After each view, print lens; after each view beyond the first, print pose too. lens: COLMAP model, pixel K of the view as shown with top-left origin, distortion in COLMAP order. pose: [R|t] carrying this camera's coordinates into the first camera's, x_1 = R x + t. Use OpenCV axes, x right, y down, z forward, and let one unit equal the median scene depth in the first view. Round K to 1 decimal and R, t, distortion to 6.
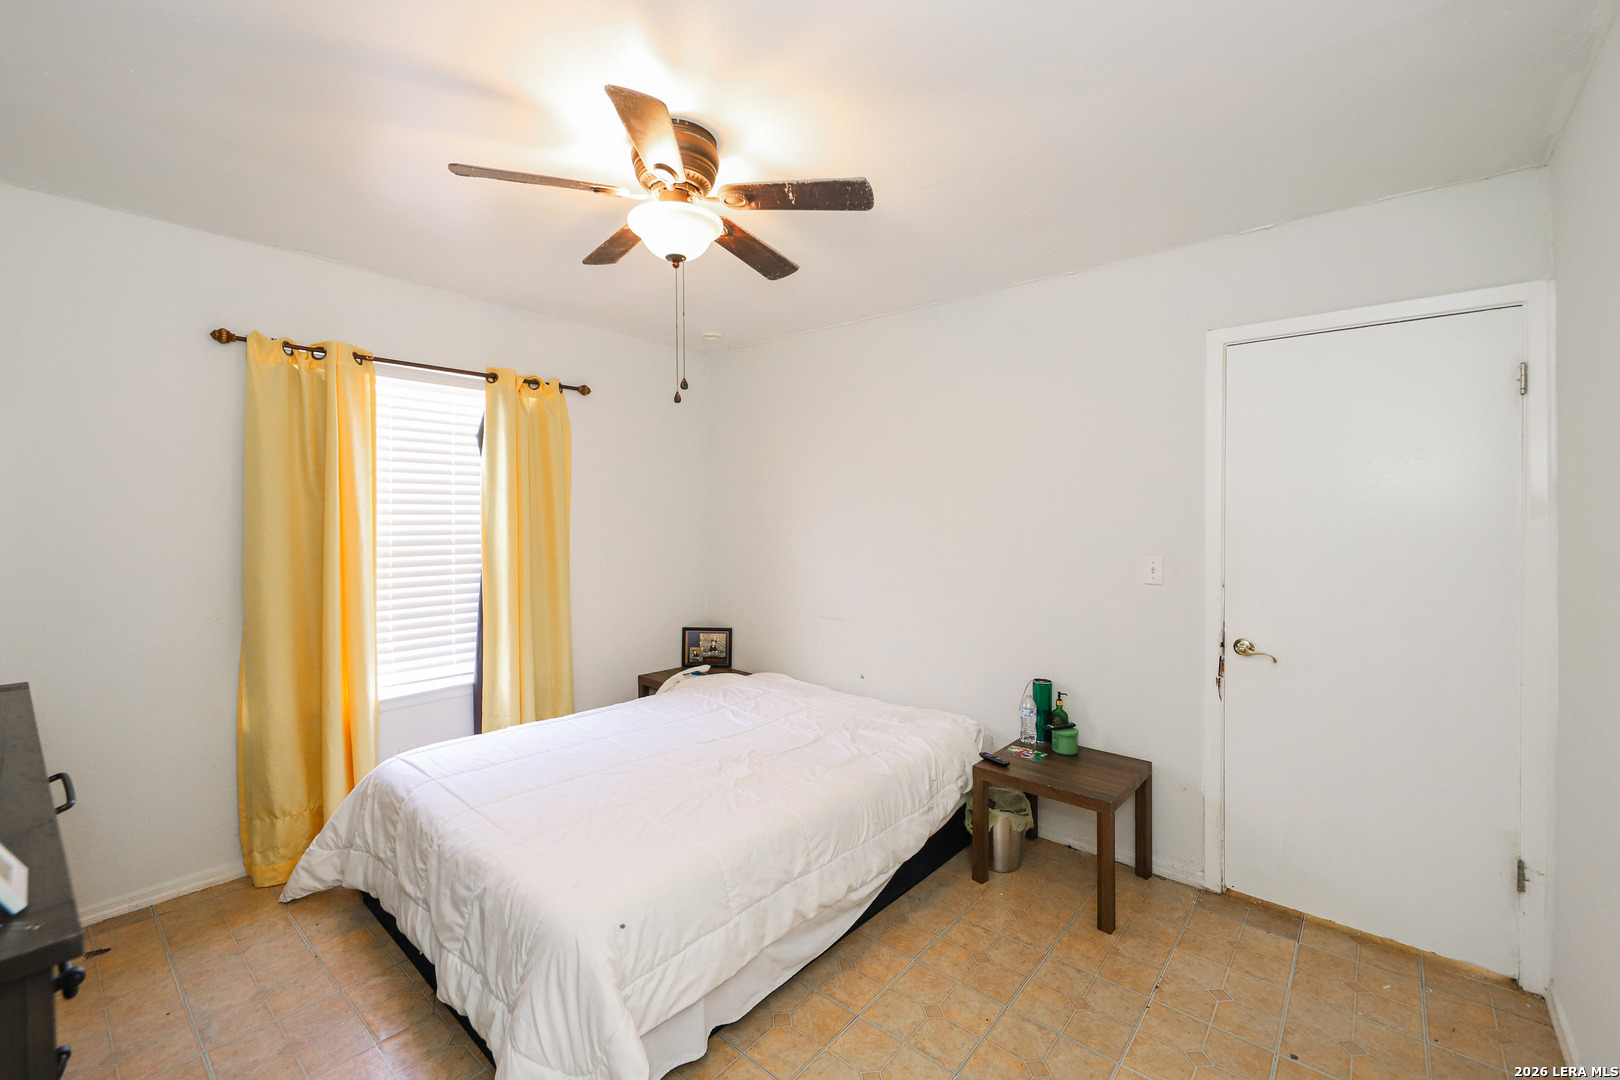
lens RADIAL K [[681.7, 0, 810.0], [0, 681.7, 540.0], [0, 0, 1]] dist [0.000979, 0.000041]
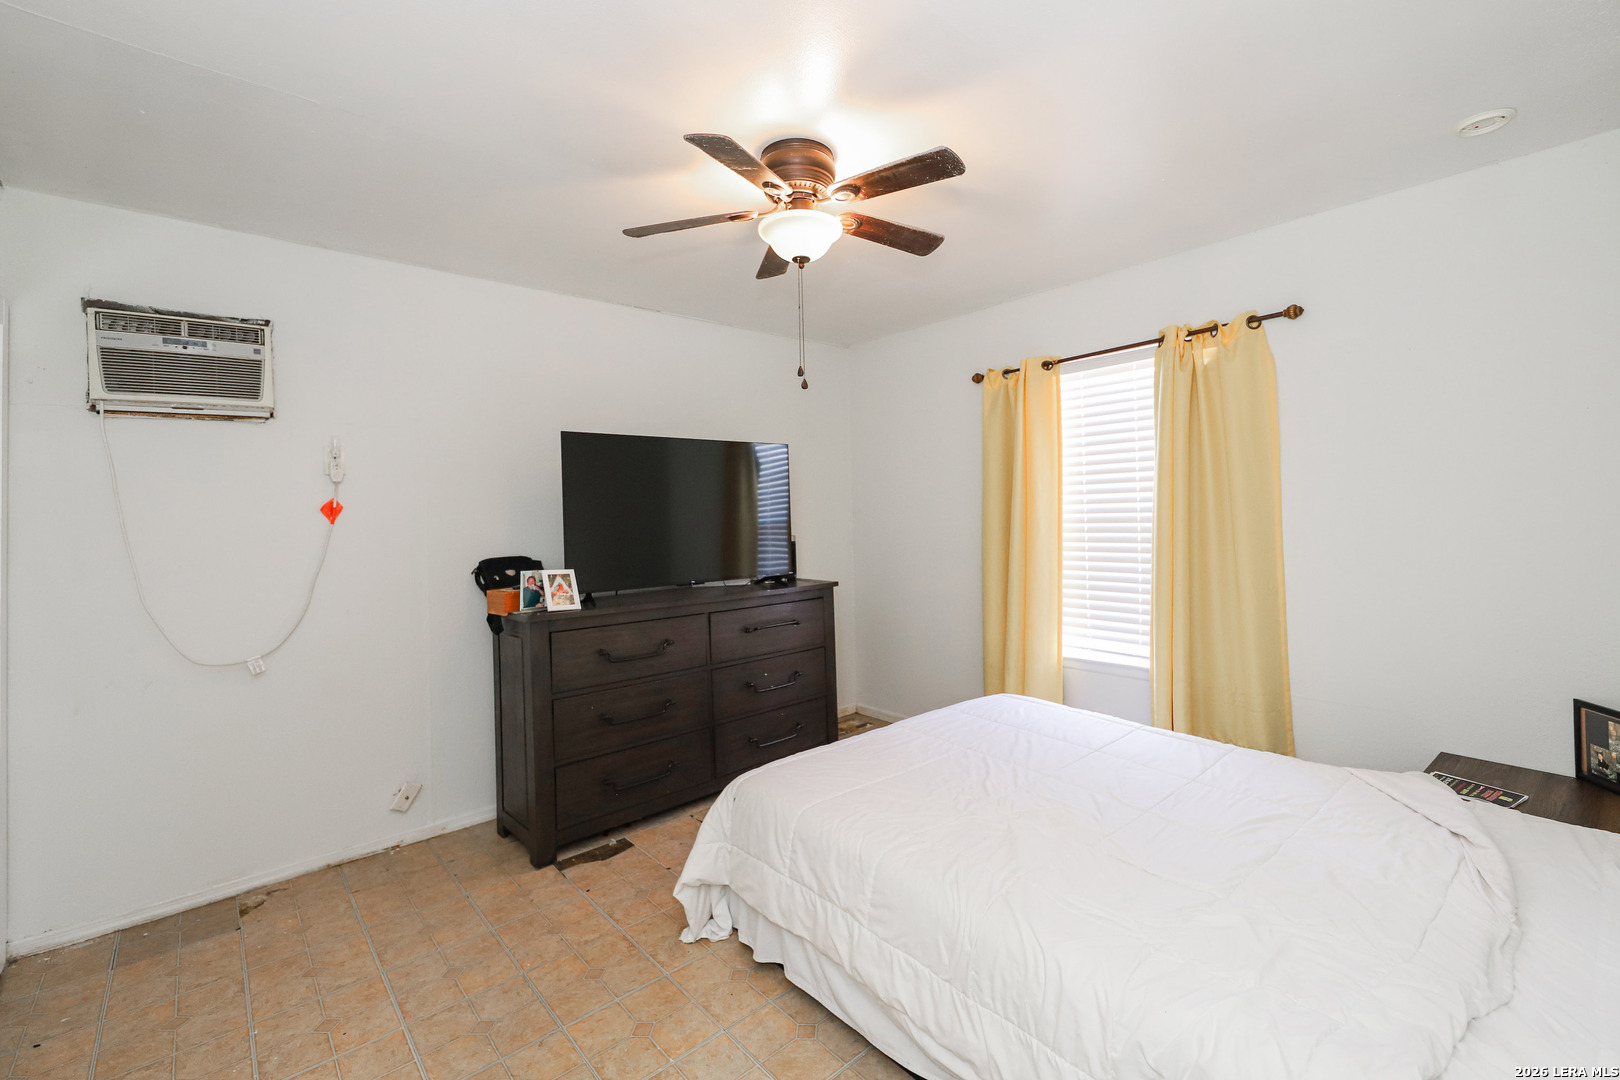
lens RADIAL K [[693.3, 0, 810.4], [0, 693.3, 516.7], [0, 0, 1]] dist [-0.000156, -0.000030]
pose [[-0.168973, 0.004496, -0.985610, 0.589485], [-0.011850, 0.999908, 0.006593, -0.002887], [0.985549, 0.012793, -0.168904, 0.768578]]
